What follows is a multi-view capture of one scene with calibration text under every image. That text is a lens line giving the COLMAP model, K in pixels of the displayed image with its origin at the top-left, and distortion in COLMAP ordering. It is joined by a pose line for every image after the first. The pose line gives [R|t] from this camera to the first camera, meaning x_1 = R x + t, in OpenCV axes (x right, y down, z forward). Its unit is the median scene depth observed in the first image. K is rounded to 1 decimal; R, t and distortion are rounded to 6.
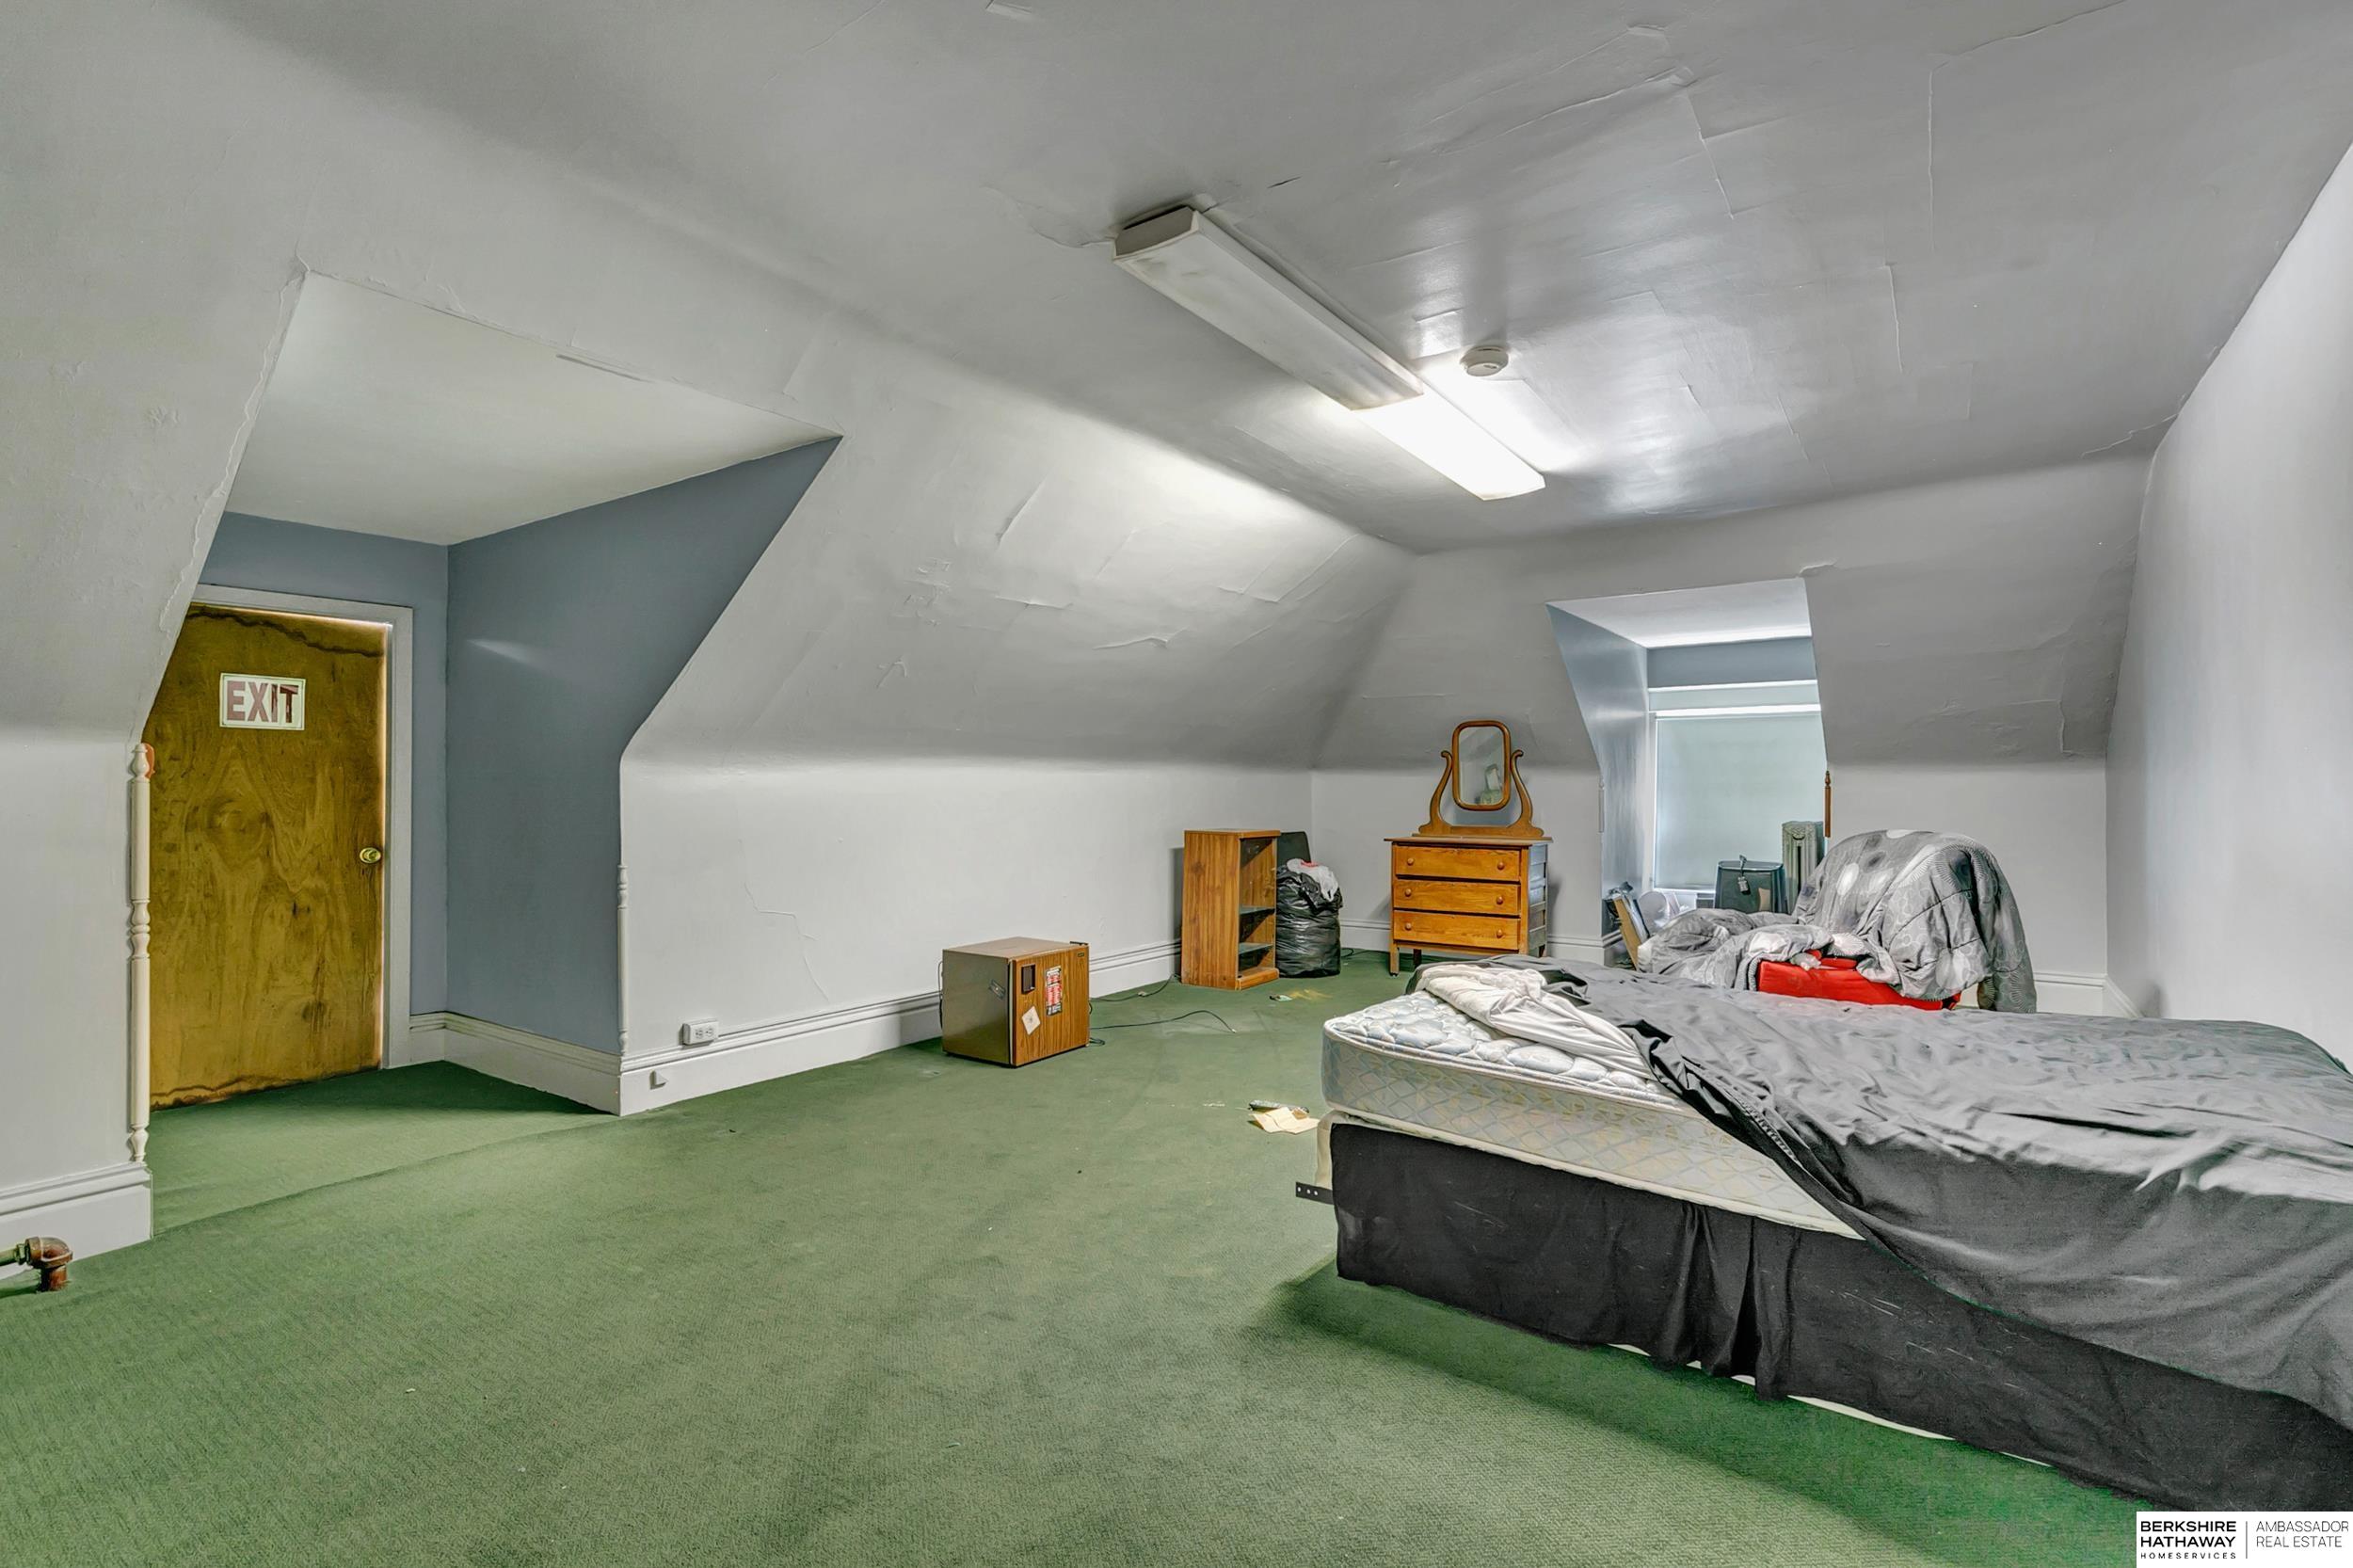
lens RADIAL K [[1084.5, 0, 1179.2], [0, 1084.5, 780.6], [0, 0, 1]] dist [-0.000364, 0.000163]
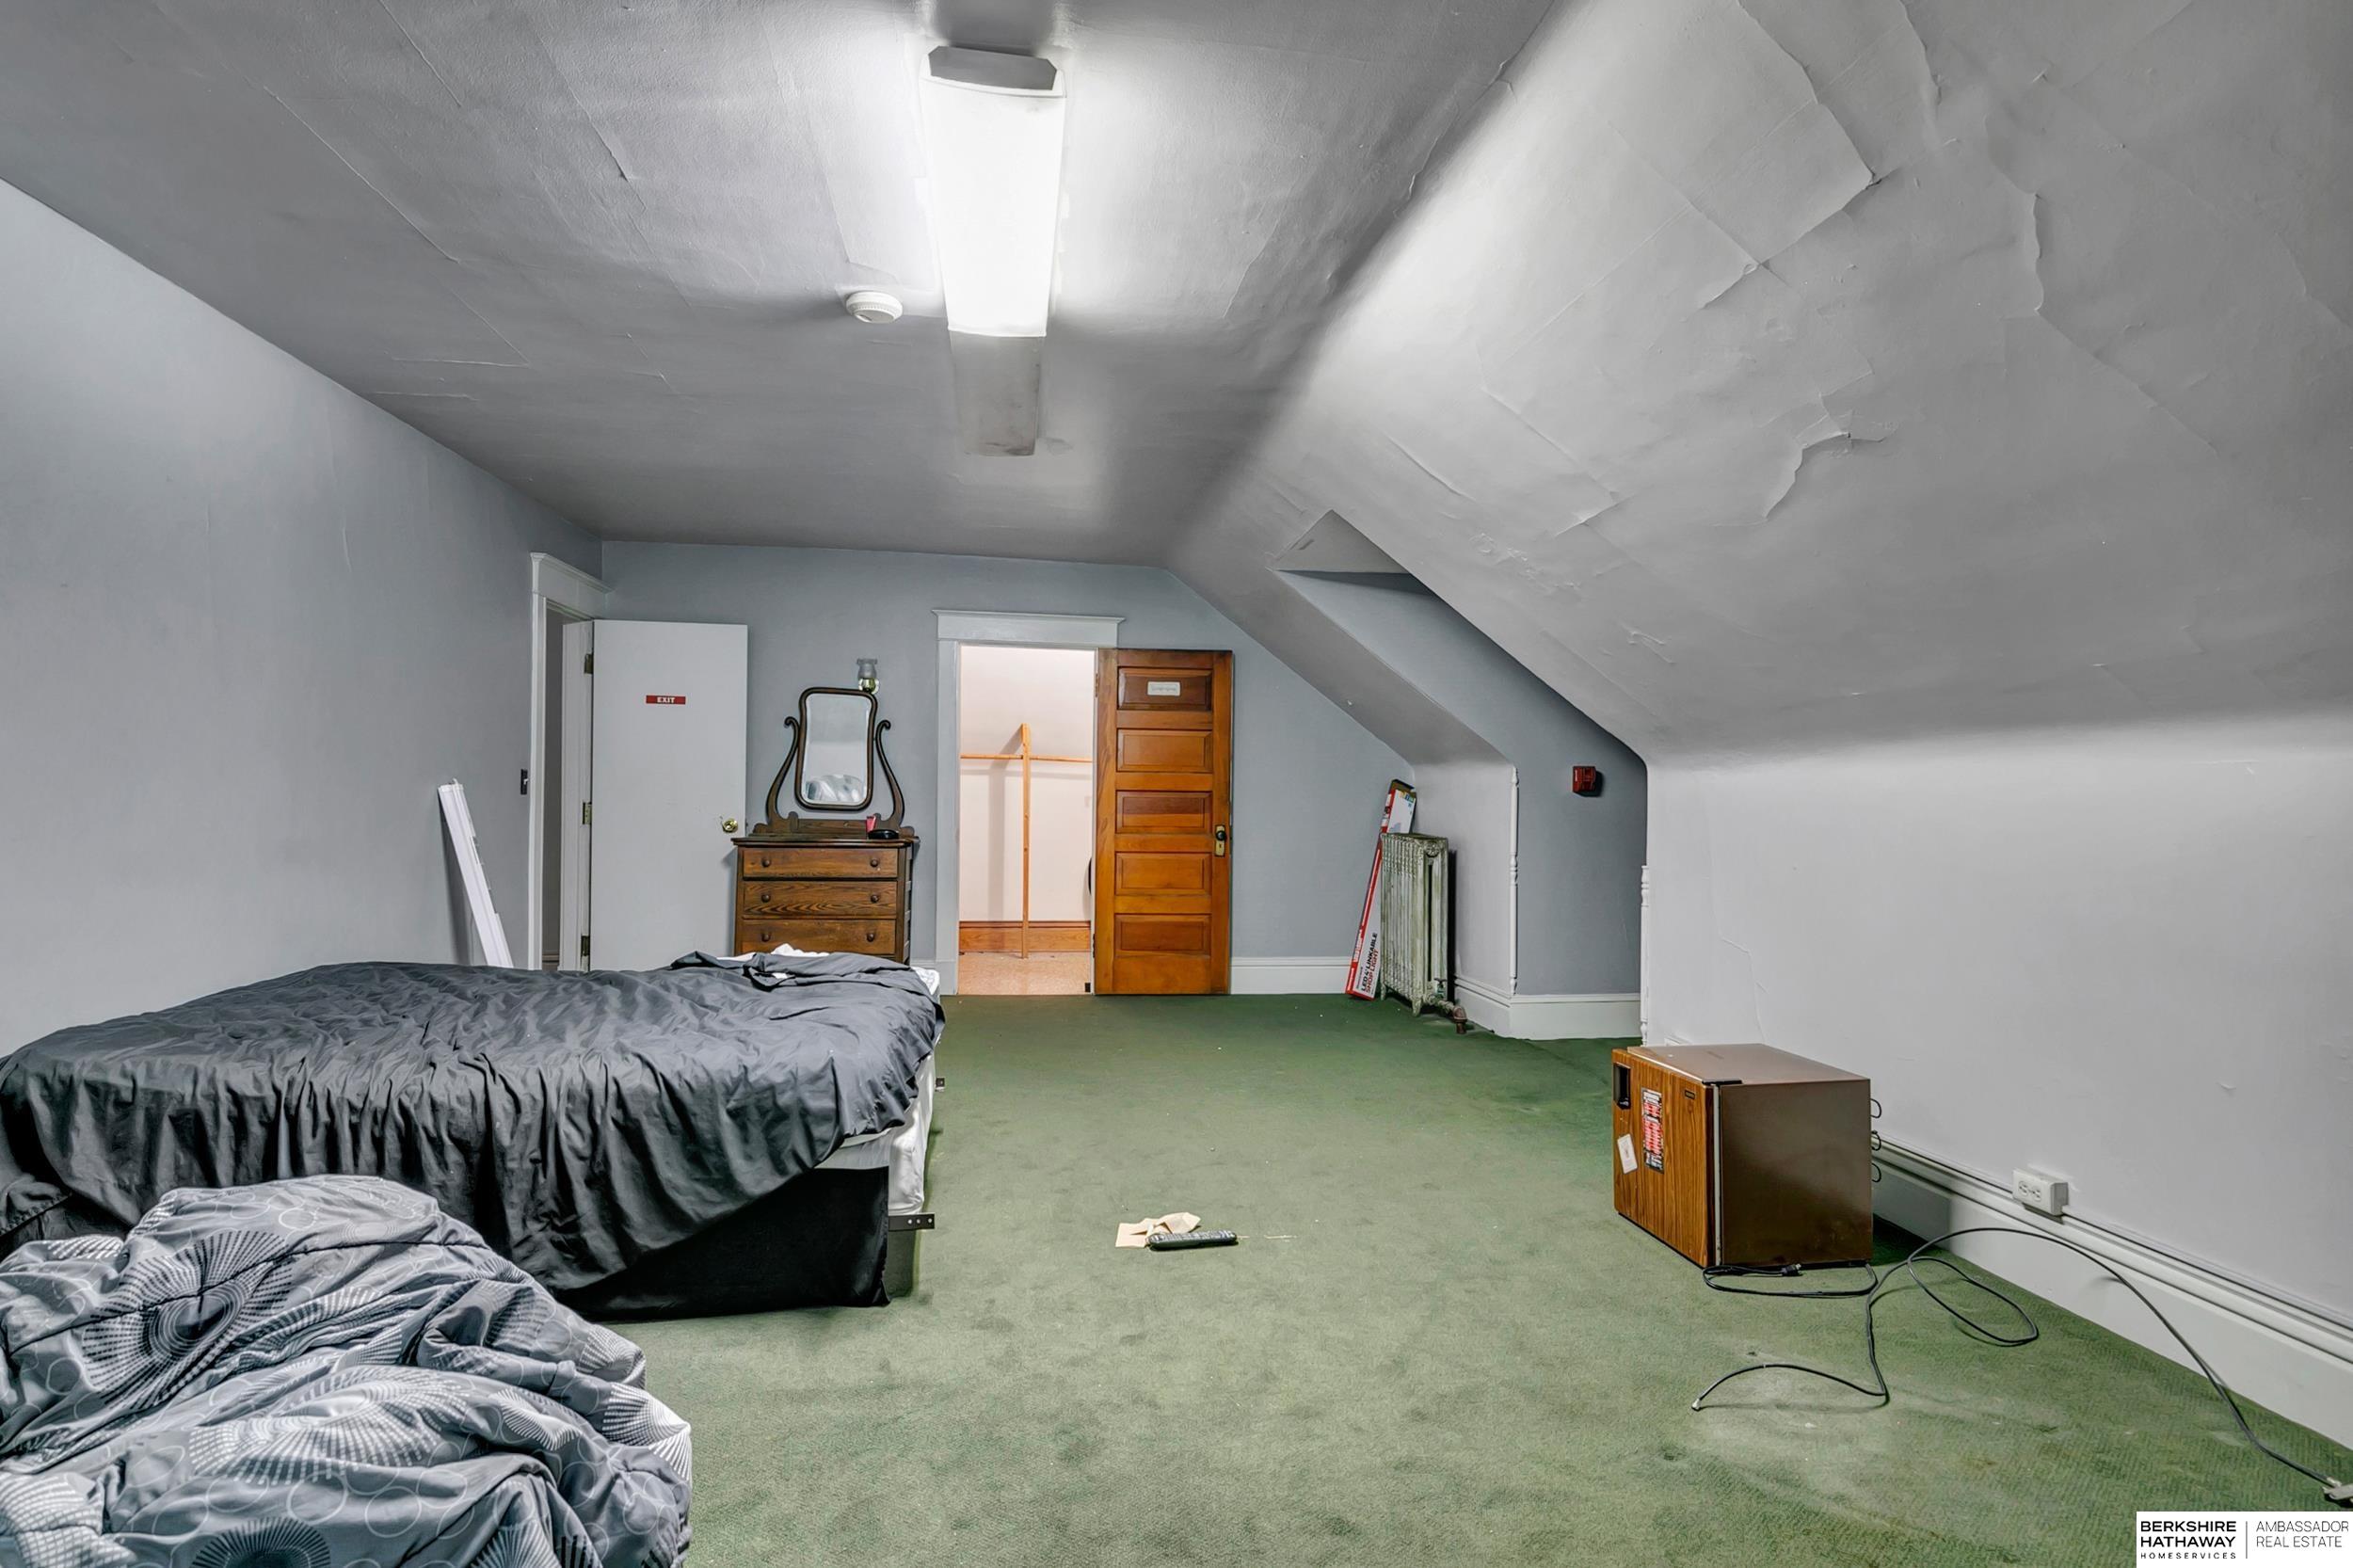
lens RADIAL K [[1346.0, 0, 1180.2], [0, 1346.0, 787.5], [0, 0, 1]] dist [0.000226, -0.000004]
pose [[-0.732729, -0.005842, -0.680496, 0.595621], [-0.000584, 0.999968, -0.007955, 0.010358], [0.680521, -0.005431, -0.732709, 1.391230]]
